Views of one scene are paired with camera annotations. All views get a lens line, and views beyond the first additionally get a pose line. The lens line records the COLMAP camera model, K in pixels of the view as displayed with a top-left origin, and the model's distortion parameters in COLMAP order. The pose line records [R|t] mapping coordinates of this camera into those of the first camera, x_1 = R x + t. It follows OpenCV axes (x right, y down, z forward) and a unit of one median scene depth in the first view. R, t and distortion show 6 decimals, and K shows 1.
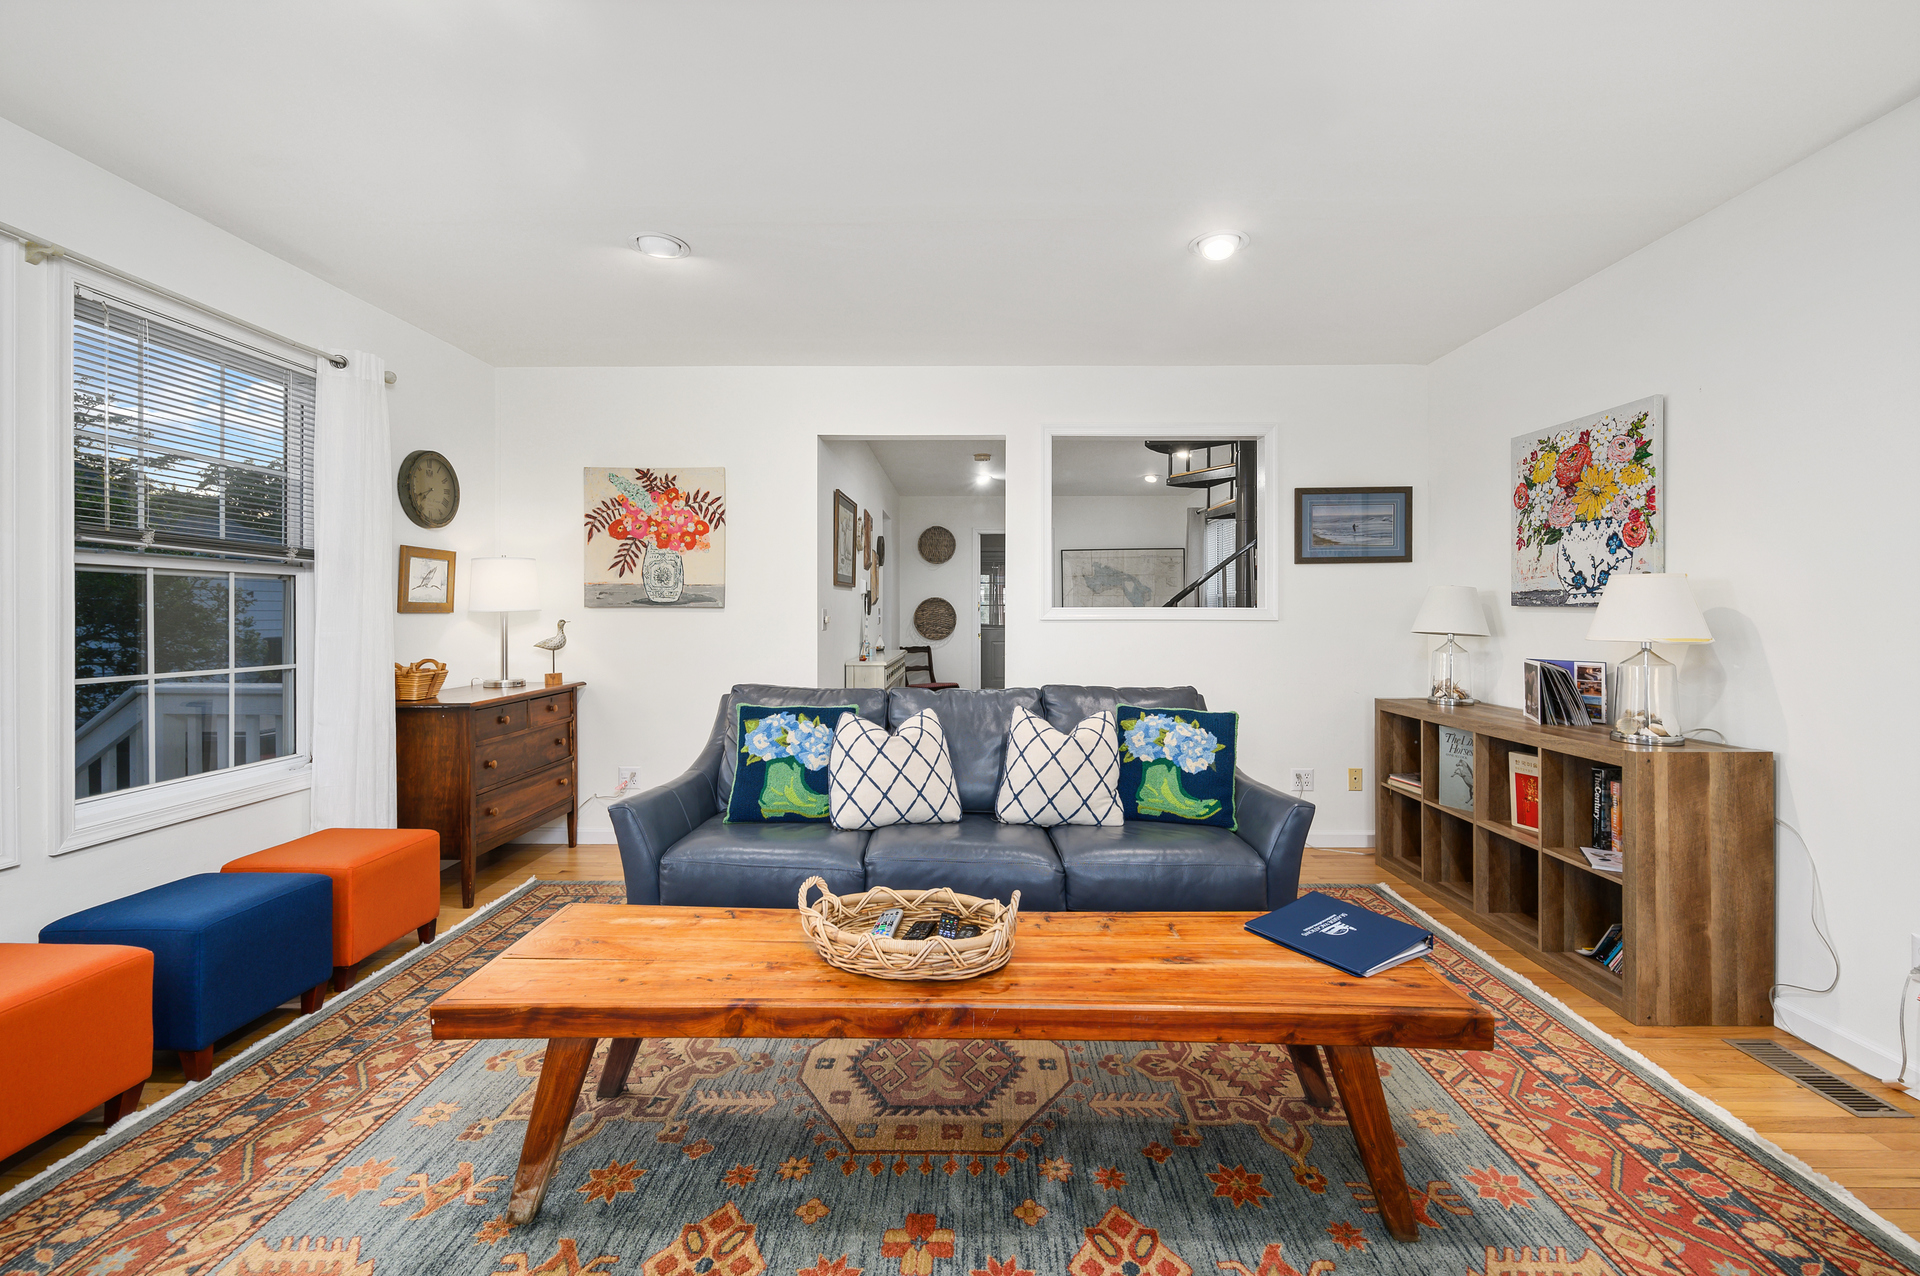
lens RADIAL K [[789.4, 0, 963.1], [0, 789.4, 619.7], [0, 0, 1]] dist [-0.000014, -0.000278]
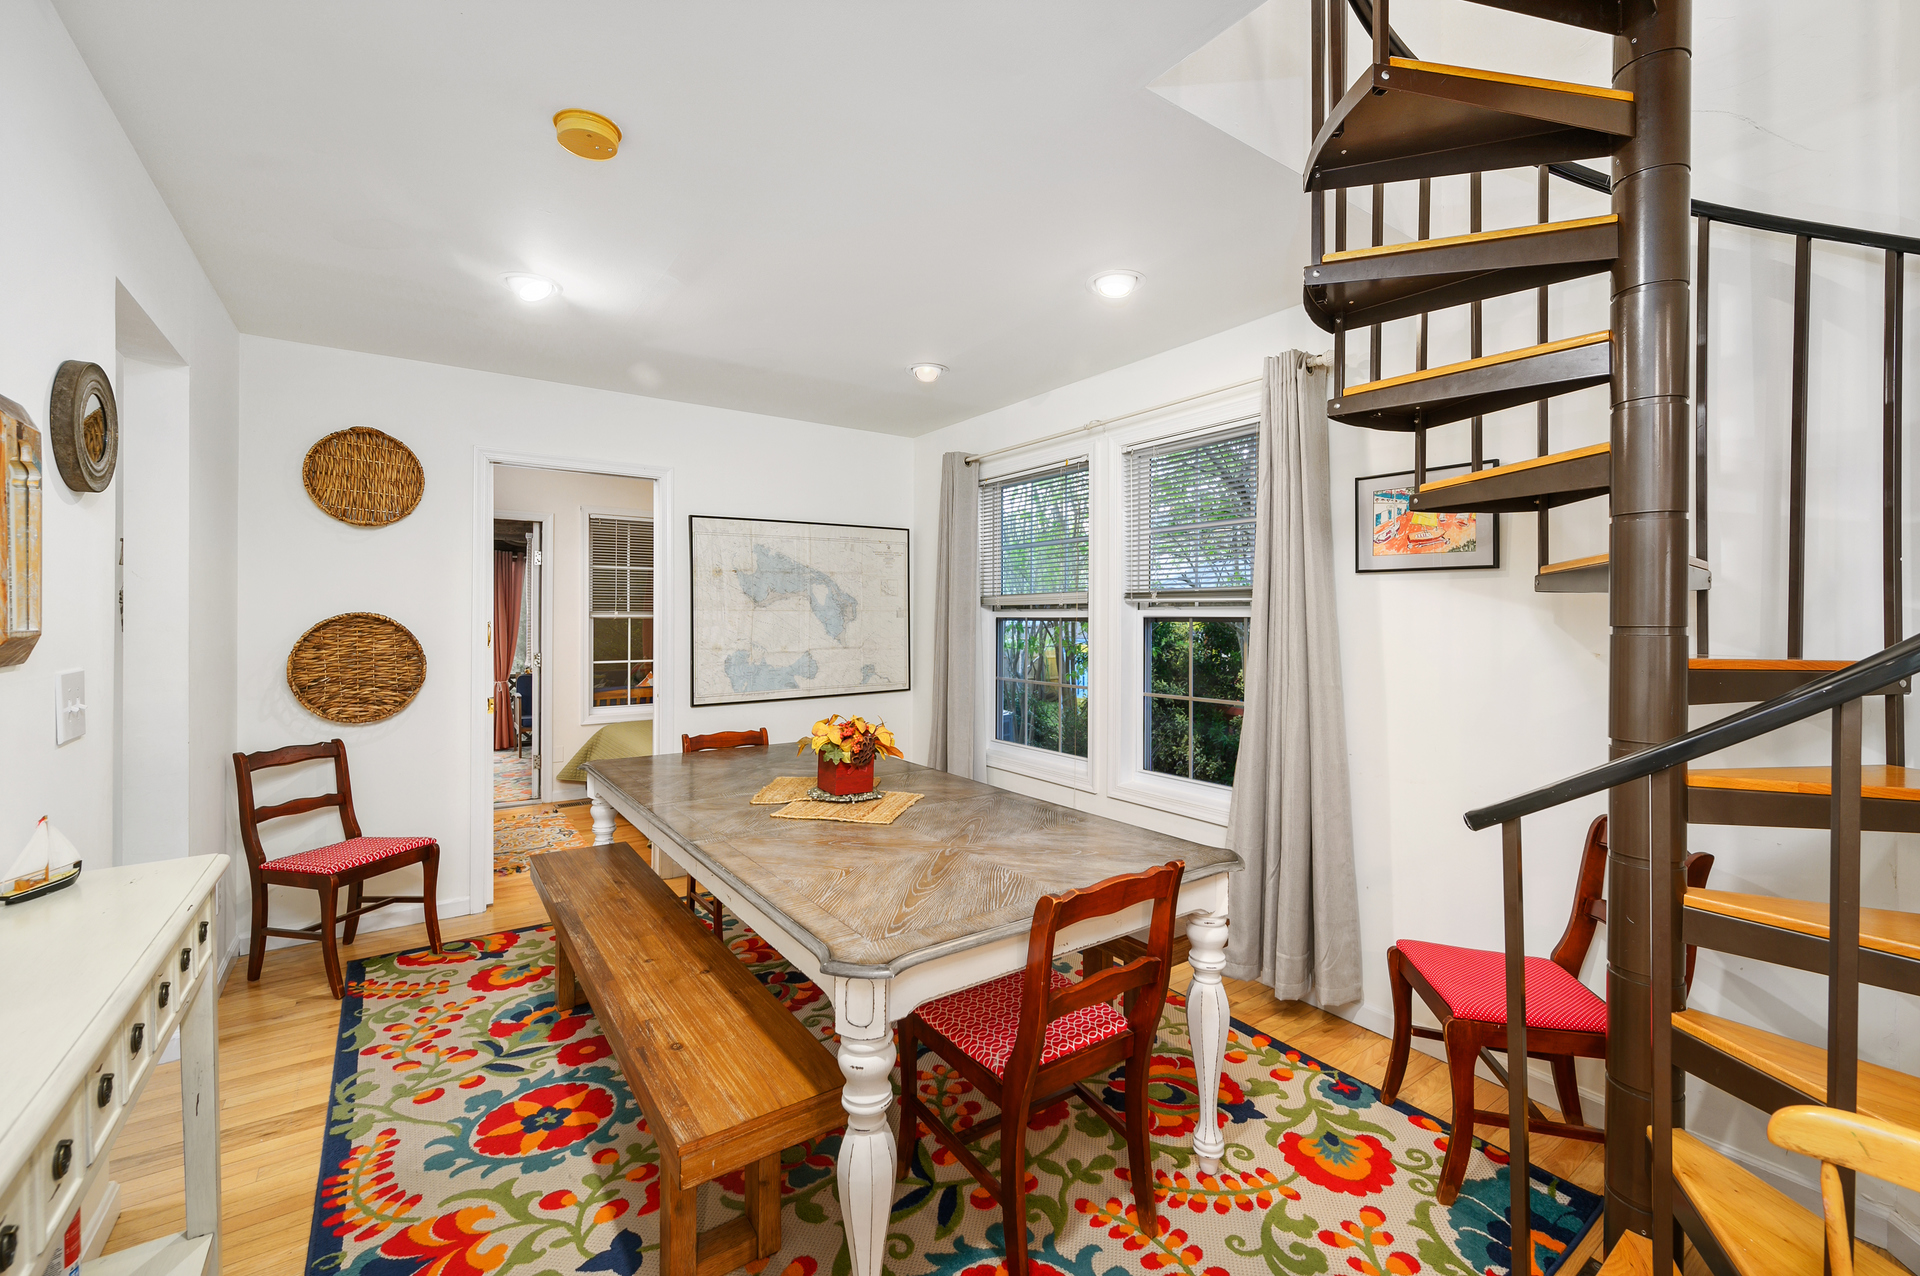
lens RADIAL K [[789.4, 0, 957.9], [0, 789.4, 620.6], [0, 0, 1]] dist [-0.000014, -0.000278]
pose [[0.802599, 0.000238, 0.596518, -0.031008], [0.004933, 0.999963, -0.007037, -0.020285], [-0.596498, 0.008590, 0.802569, 0.519804]]
